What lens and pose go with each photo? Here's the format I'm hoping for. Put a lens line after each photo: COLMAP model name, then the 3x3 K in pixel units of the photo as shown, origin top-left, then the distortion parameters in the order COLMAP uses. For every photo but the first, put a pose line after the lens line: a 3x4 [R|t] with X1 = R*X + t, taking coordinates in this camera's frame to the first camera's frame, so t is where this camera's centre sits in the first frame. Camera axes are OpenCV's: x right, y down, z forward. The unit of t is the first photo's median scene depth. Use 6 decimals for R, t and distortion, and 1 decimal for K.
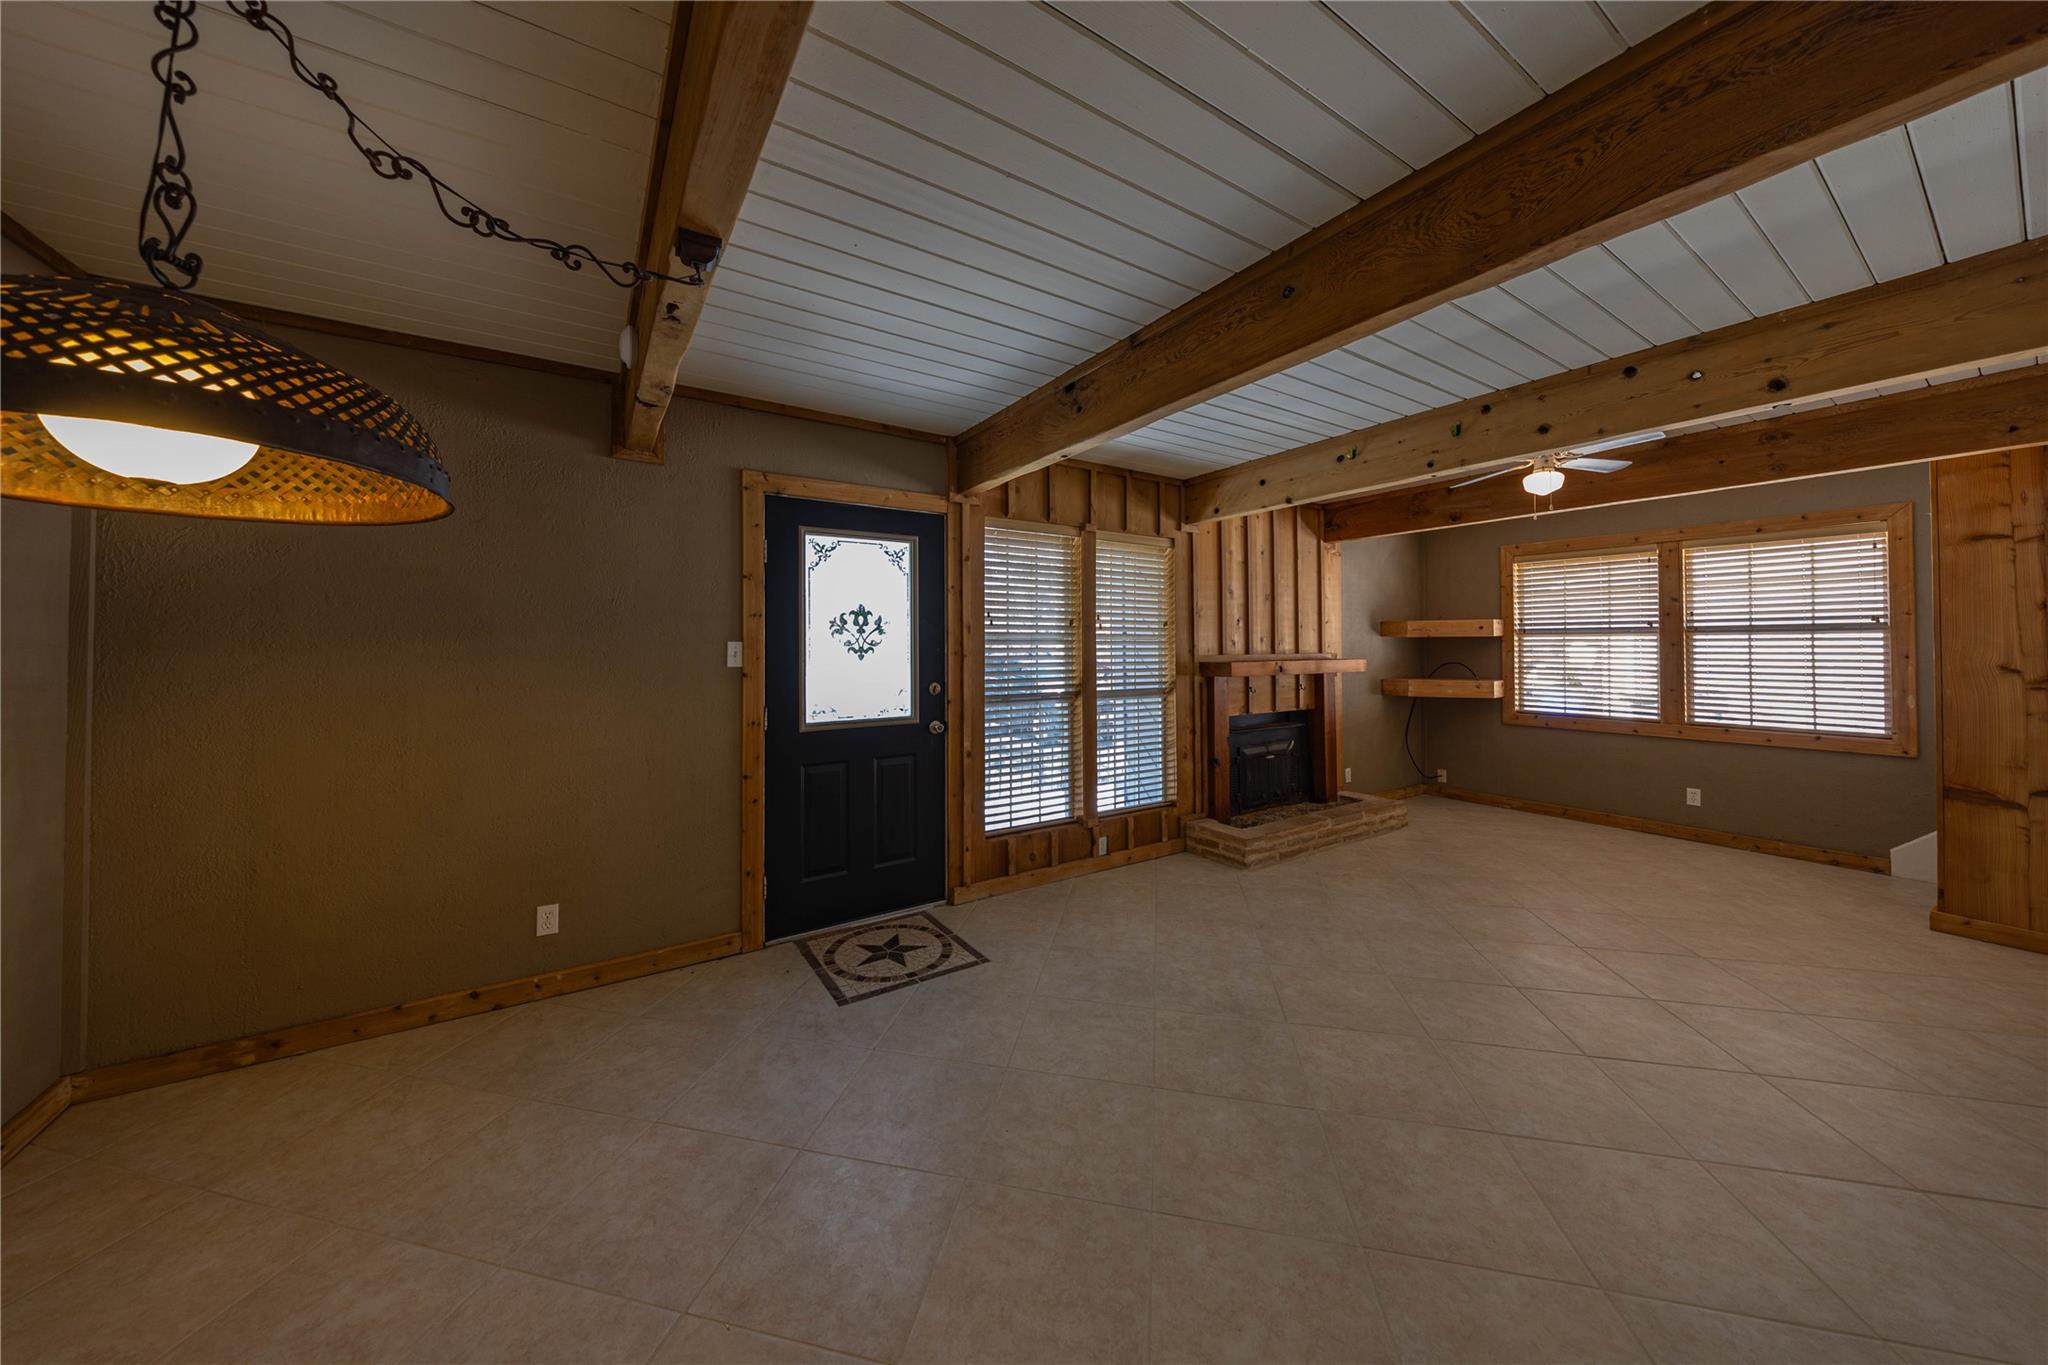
lens RADIAL K [[671.6, 0, 1000.2], [0, 671.6, 637.4], [0, 0, 1]] dist [-0.006649, 0.000294]
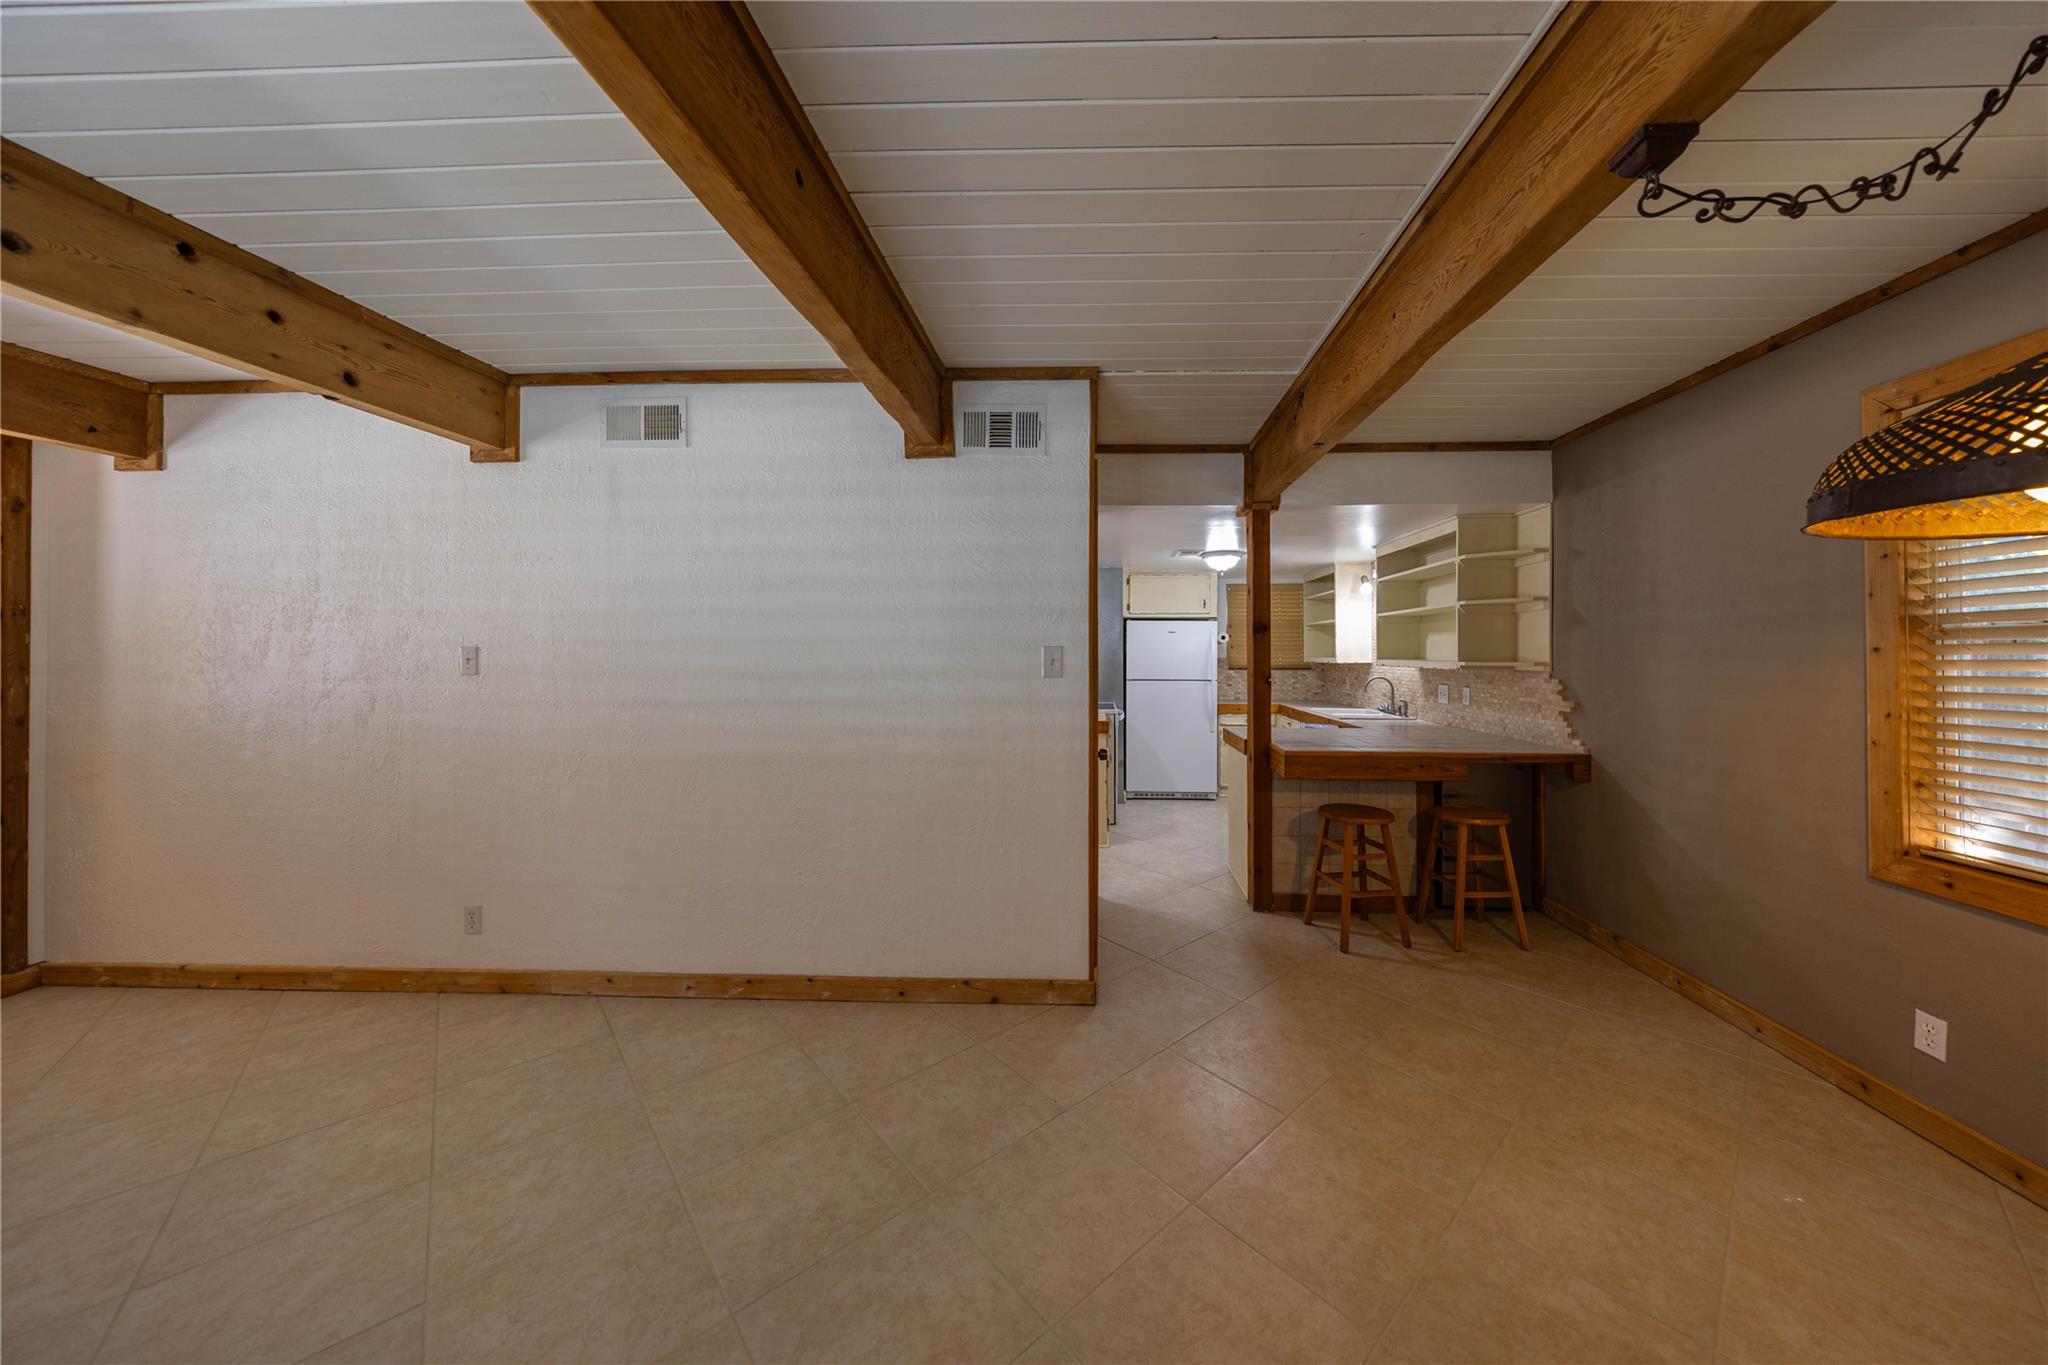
lens RADIAL K [[671.6, 0, 1073.4], [0, 671.6, 654.1], [0, 0, 1]] dist [-0.006649, 0.000294]
pose [[-0.832426, 0.002447, 0.554131, -0.120524], [-0.005716, 0.999899, -0.013002, 0.007267], [-0.554107, -0.013991, -0.832328, 0.767815]]
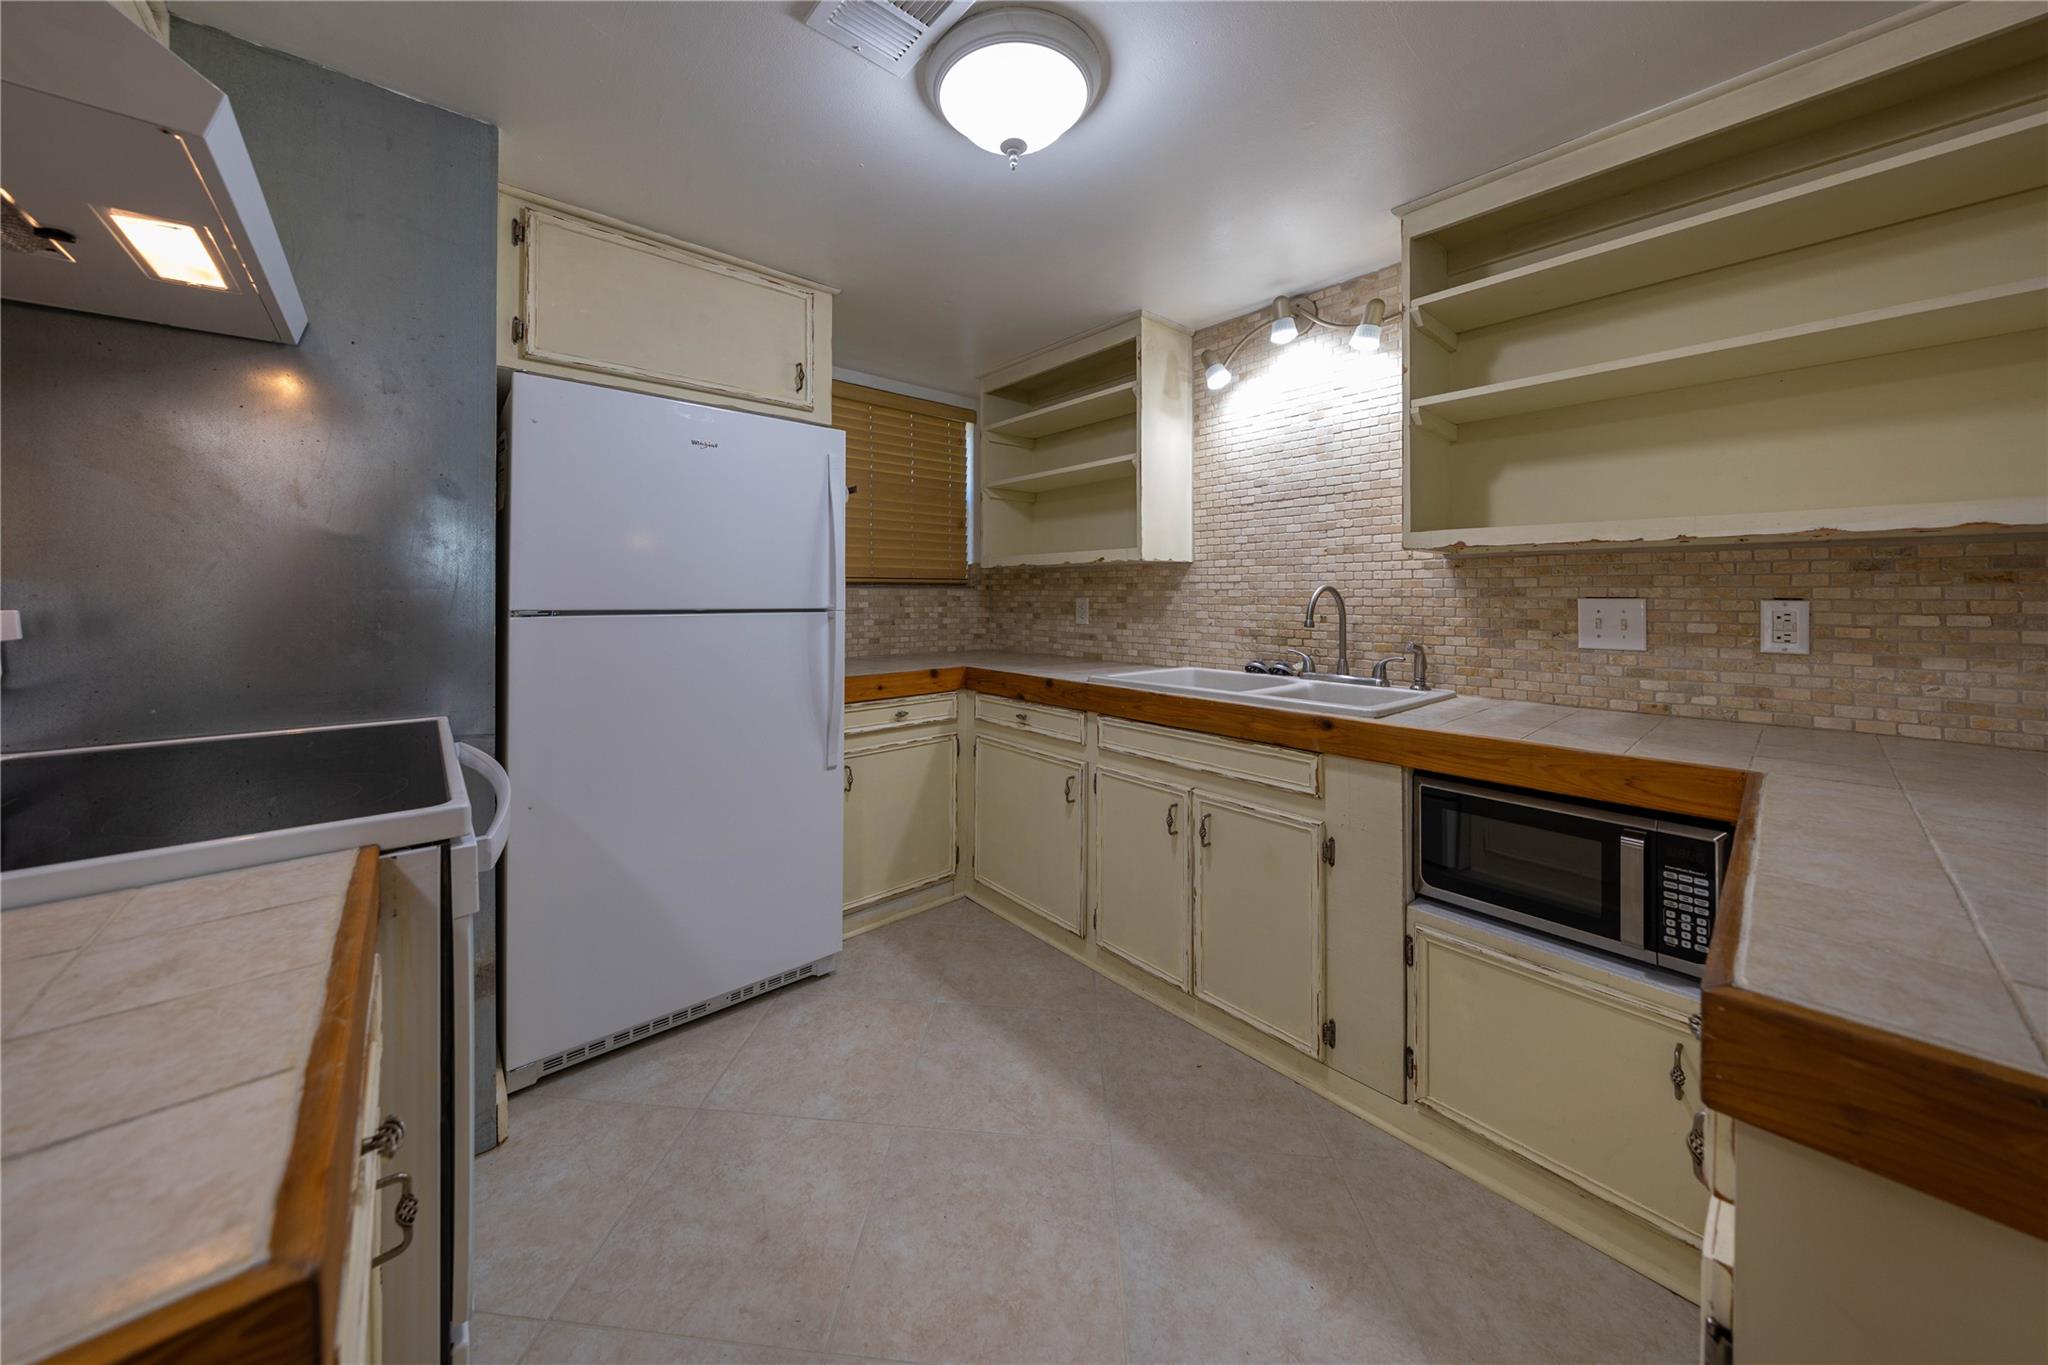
lens RADIAL K [[671.6, 0, 1001.7], [0, 671.6, 591.2], [0, 0, 1]] dist [-0.006649, 0.000294]
pose [[-0.989802, 0.003189, -0.142412, 0.465821], [0.005948, 0.999803, -0.018953, 0.045305], [0.142324, -0.019607, -0.989626, -0.265623]]
